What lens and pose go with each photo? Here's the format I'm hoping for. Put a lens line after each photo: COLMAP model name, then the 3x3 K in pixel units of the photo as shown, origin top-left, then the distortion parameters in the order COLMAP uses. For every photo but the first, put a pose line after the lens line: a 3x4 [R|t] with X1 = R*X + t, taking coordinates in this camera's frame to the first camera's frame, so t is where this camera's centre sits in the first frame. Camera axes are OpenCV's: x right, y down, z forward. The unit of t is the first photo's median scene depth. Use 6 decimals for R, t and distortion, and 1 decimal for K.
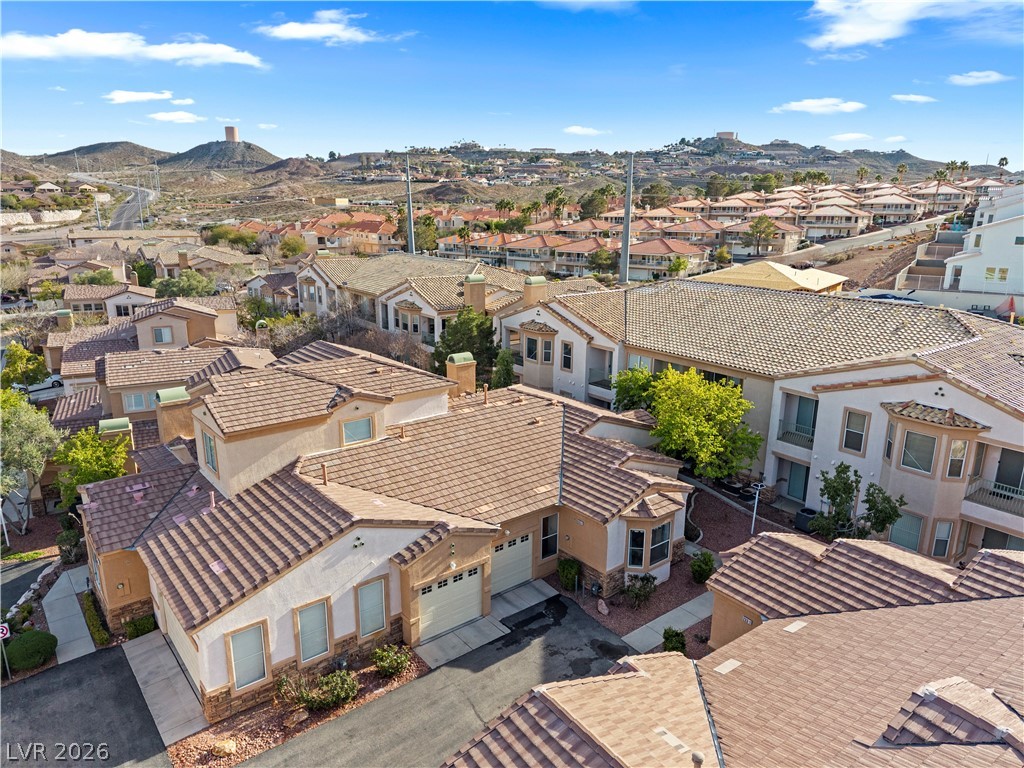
lens RADIAL K [[692.5, 0, 519.4], [0, 692.5, 388.5], [0, 0, 1]] dist [-0.002491, -0.007956]
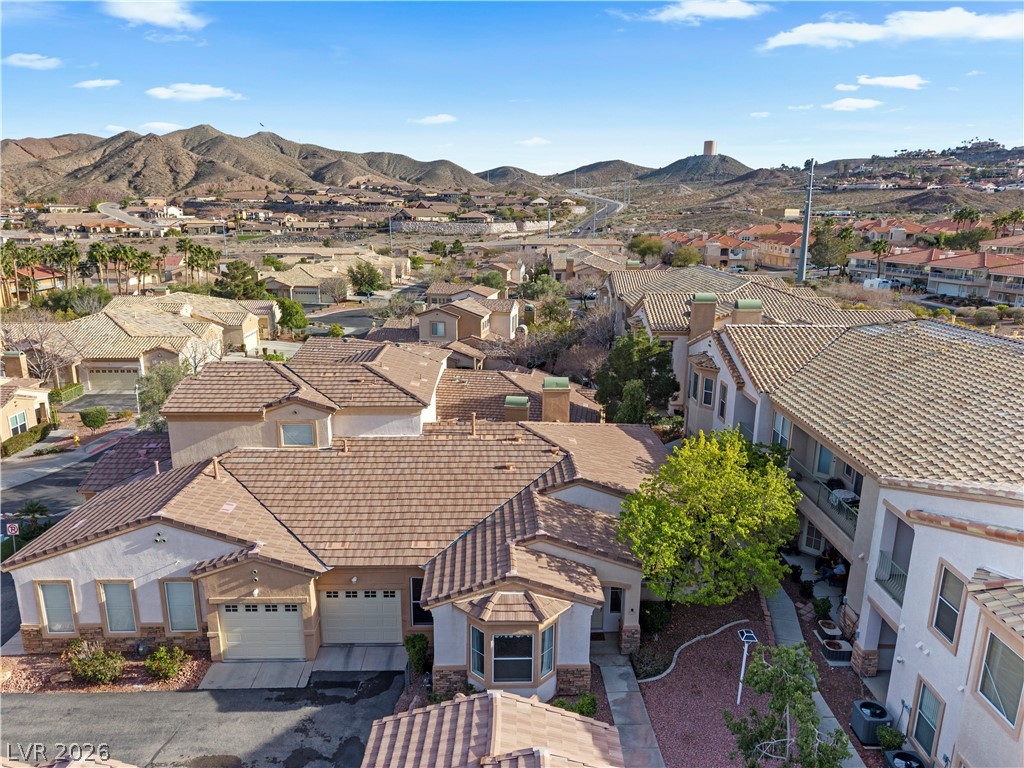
lens RADIAL K [[692.5, 0, 505.3], [0, 692.5, 393.4], [0, 0, 1]] dist [-0.002491, -0.007956]
pose [[0.785945, 0.149297, -0.600001, 0.100386], [-0.154737, 0.987023, 0.042907, -0.014737], [0.598621, 0.059120, 0.798848, 0.064698]]
